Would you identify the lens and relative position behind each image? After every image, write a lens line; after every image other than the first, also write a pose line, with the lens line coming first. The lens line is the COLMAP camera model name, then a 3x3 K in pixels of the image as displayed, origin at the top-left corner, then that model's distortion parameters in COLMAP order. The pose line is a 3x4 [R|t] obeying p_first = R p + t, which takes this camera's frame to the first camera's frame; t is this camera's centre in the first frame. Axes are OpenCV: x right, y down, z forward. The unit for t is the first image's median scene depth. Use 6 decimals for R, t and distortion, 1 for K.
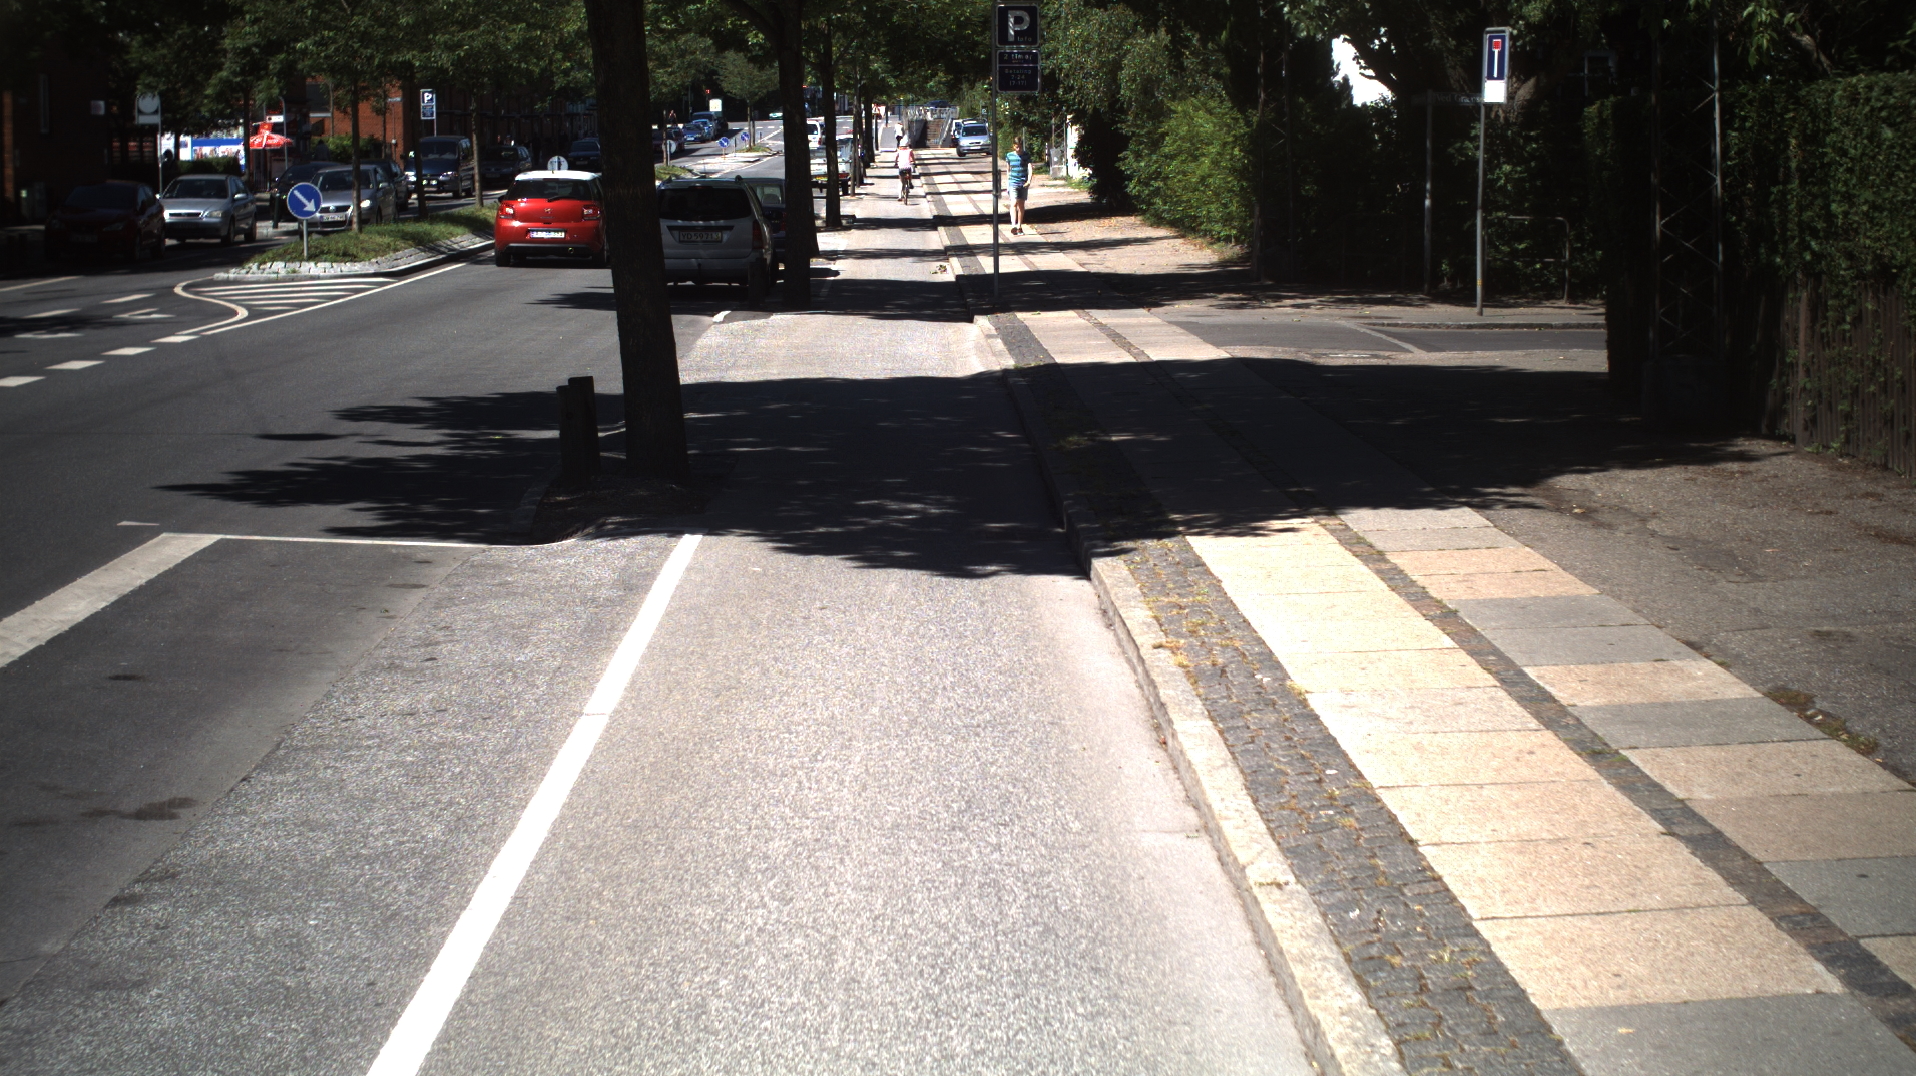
lens RADIAL K [[3528.9, 0, 958.0], [0, 3528.9, 538.0], [0, 0, 1]] dist [-0.319277, 0.638583]
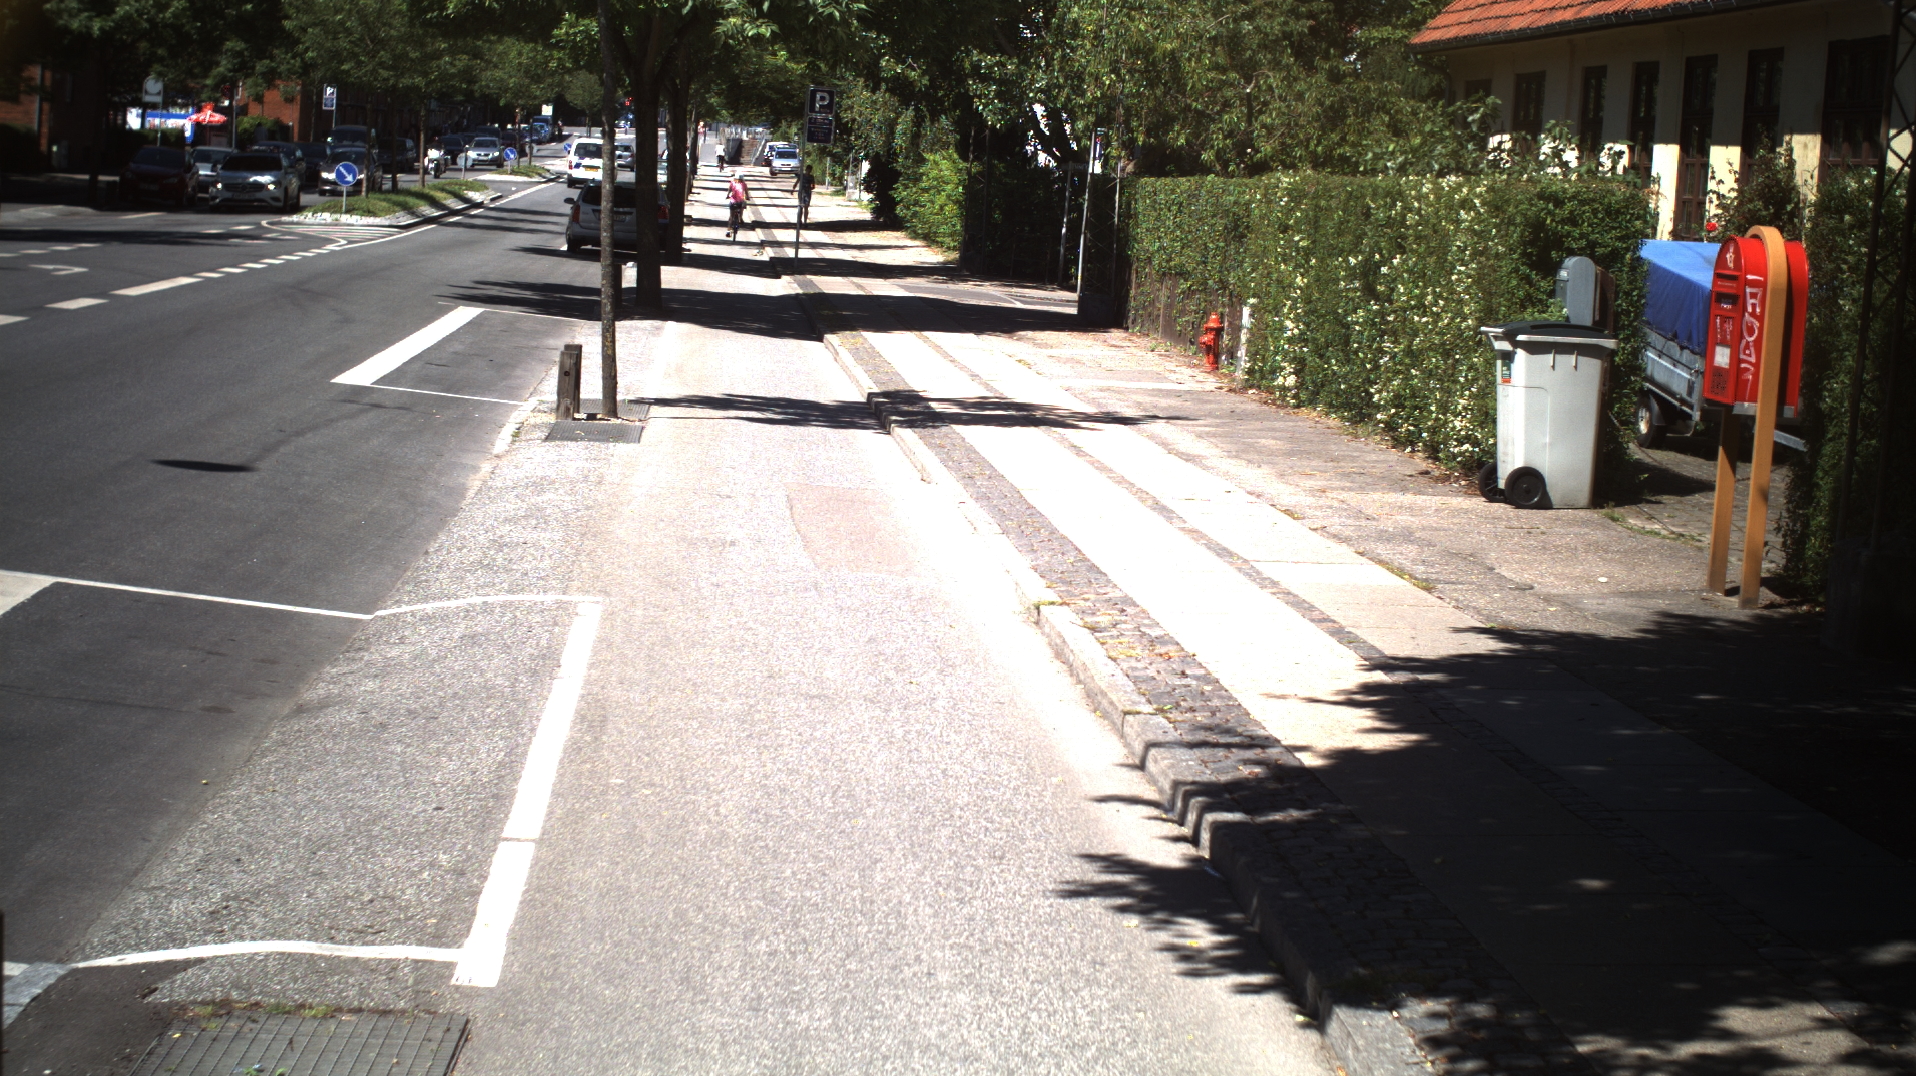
lens RADIAL K [[3528.9, 0, 958.0], [0, 3528.9, 538.0], [0, 0, 1]] dist [-0.319277, 0.638583]
pose [[0.995274, 0.074647, 0.062111, -0.005128], [-0.074216, 0.997200, -0.009224, 0.055867], [-0.062625, 0.004571, 0.998027, -0.534570]]
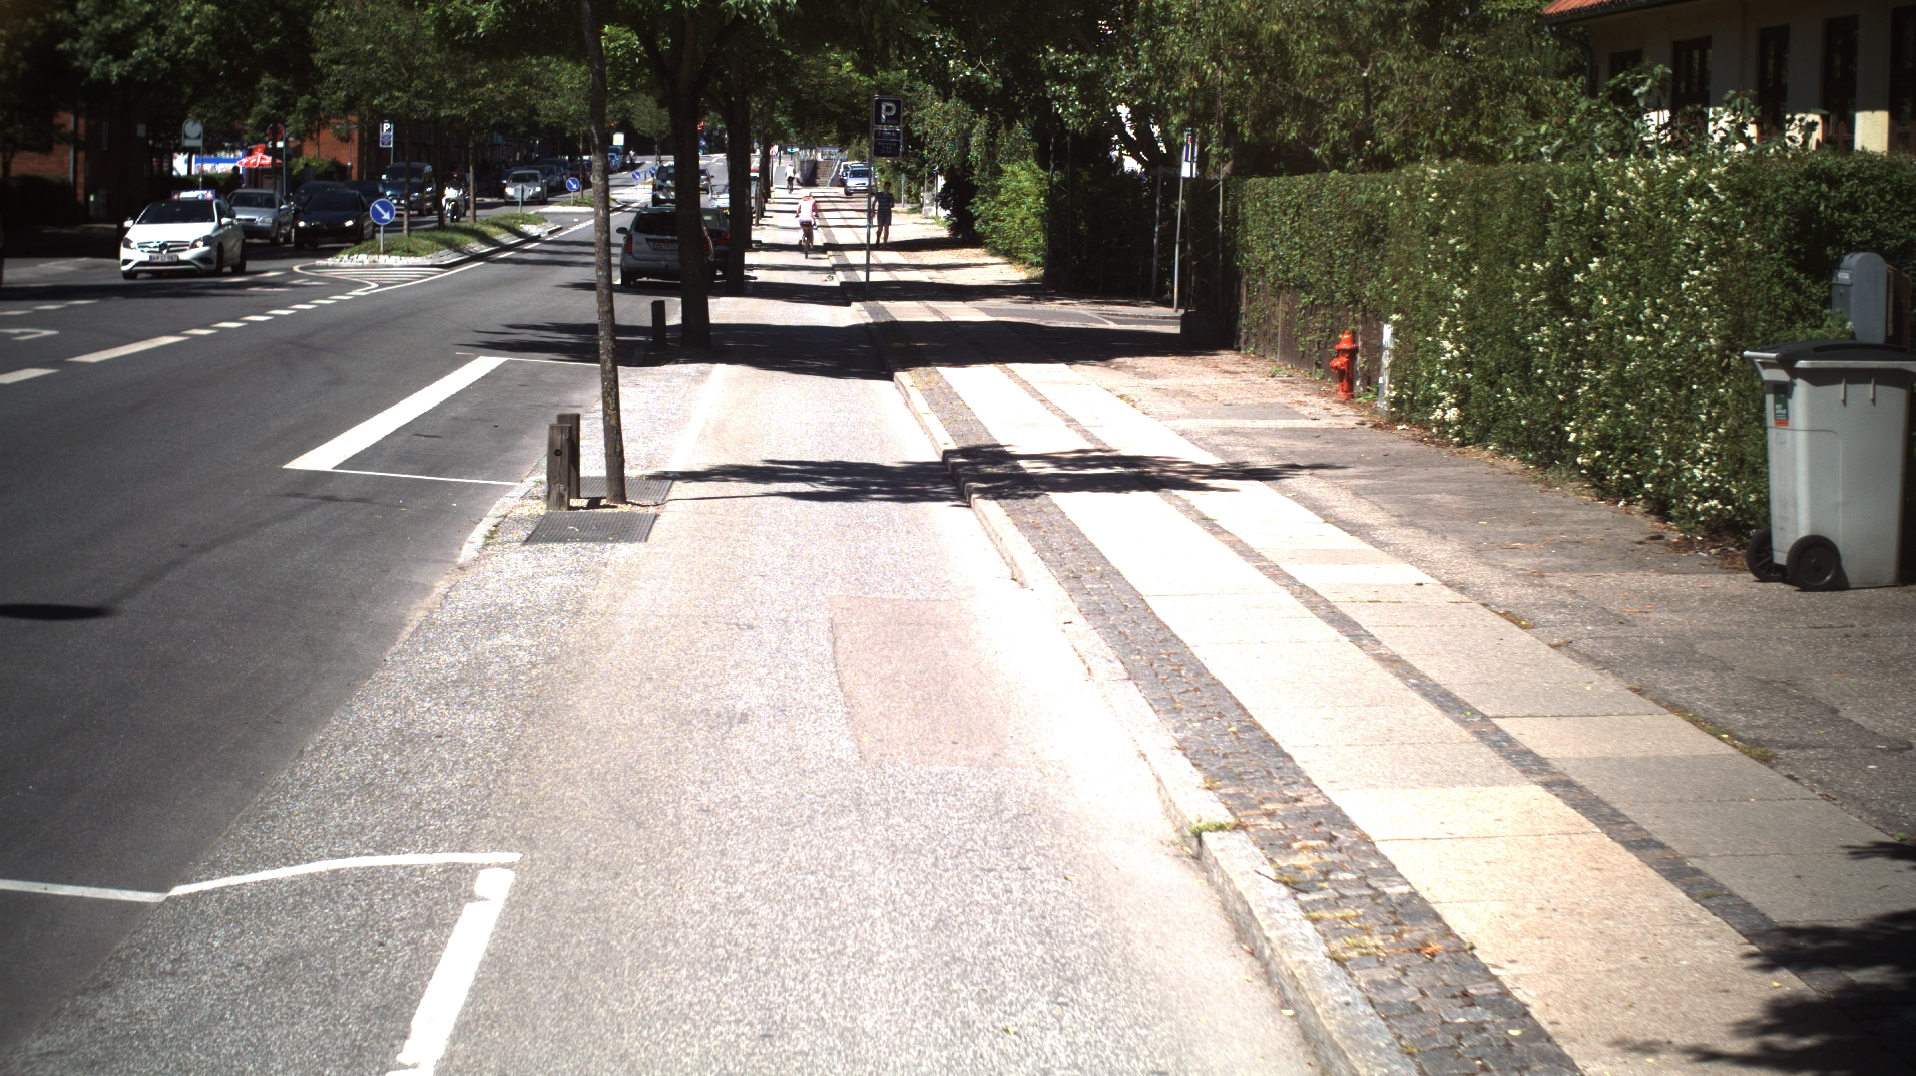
lens RADIAL K [[3528.9, 0, 958.0], [0, 3528.9, 538.0], [0, 0, 1]] dist [-0.319277, 0.638583]
pose [[0.998775, 0.034568, 0.035391, 0.000122], [-0.034166, 0.999345, -0.011912, 0.044851], [-0.035780, 0.010689, 0.999303, -0.428015]]
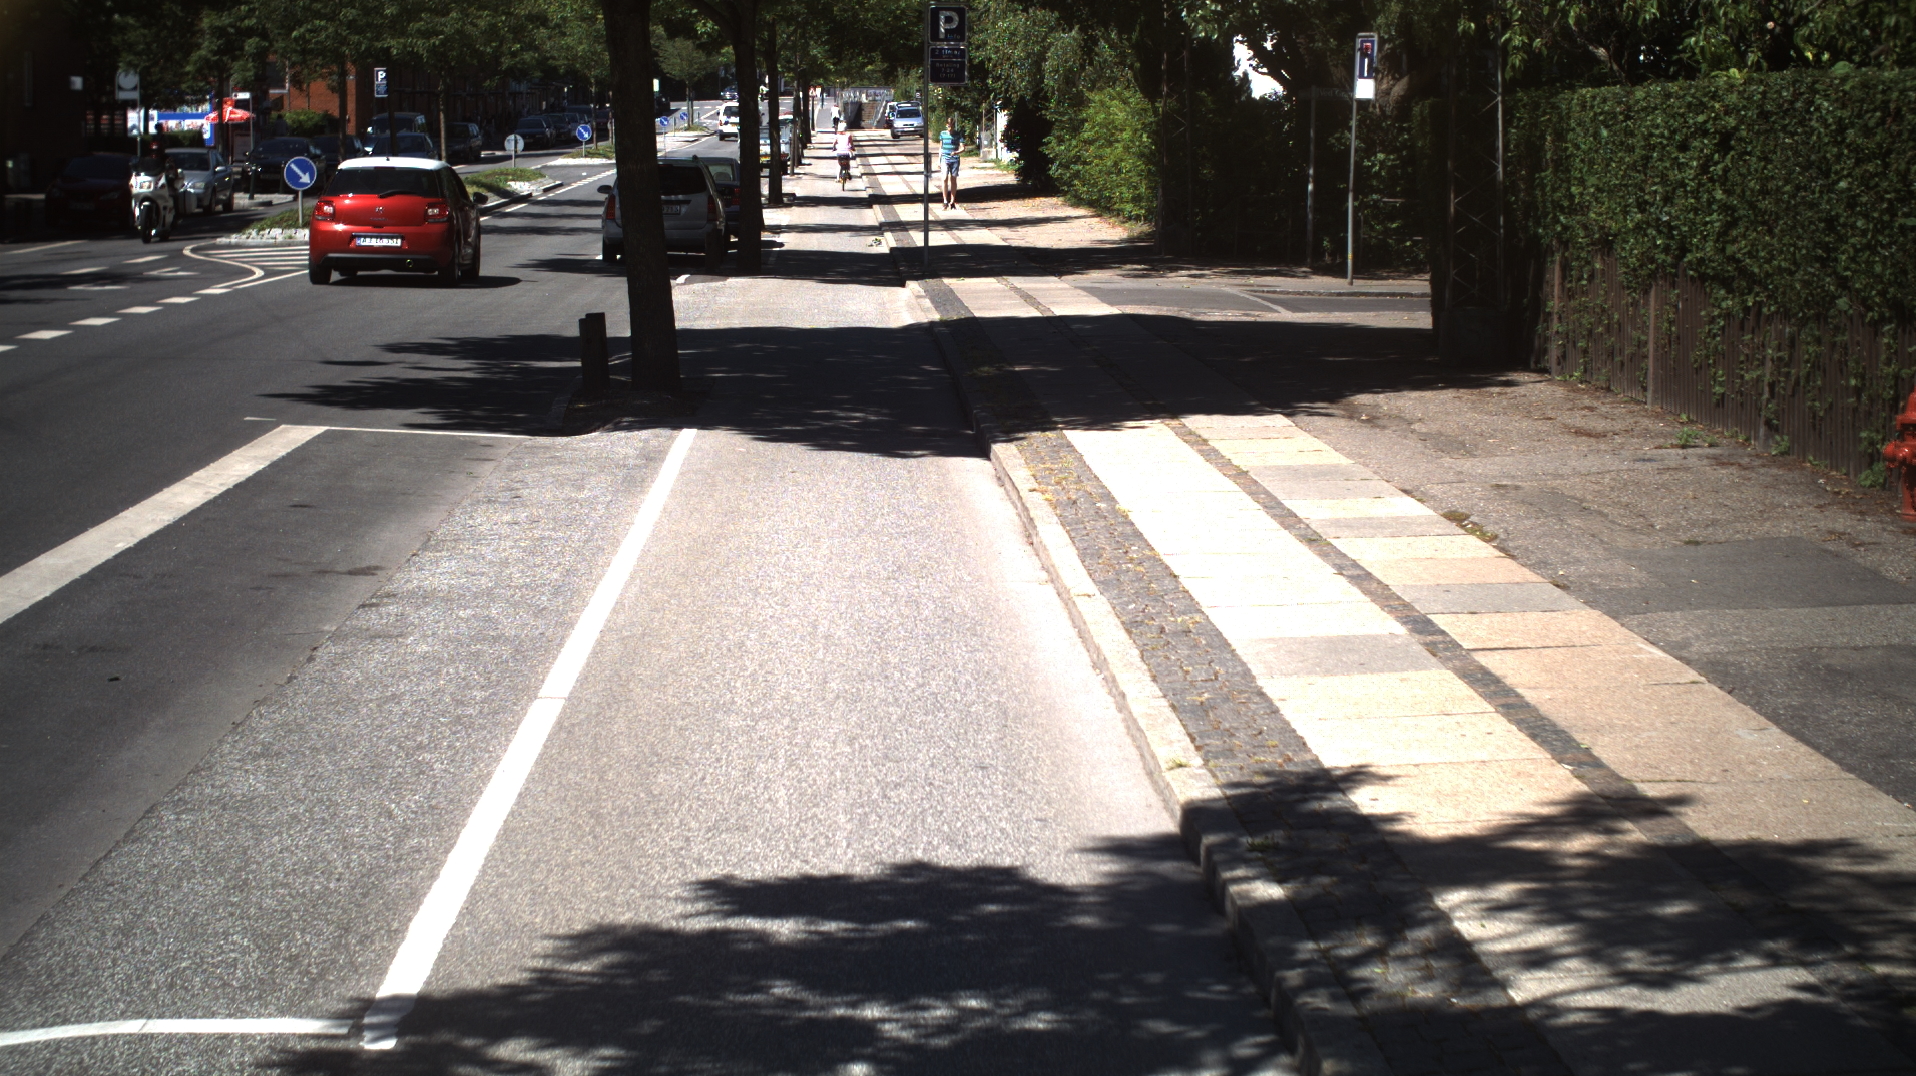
lens RADIAL K [[3528.9, 0, 958.0], [0, 3528.9, 538.0], [0, 0, 1]] dist [-0.319277, 0.638583]
pose [[0.999745, 0.010408, 0.020036, -0.000425], [-0.010511, 0.999932, 0.005035, 0.010937], [-0.019982, -0.005244, 0.999787, -0.107007]]
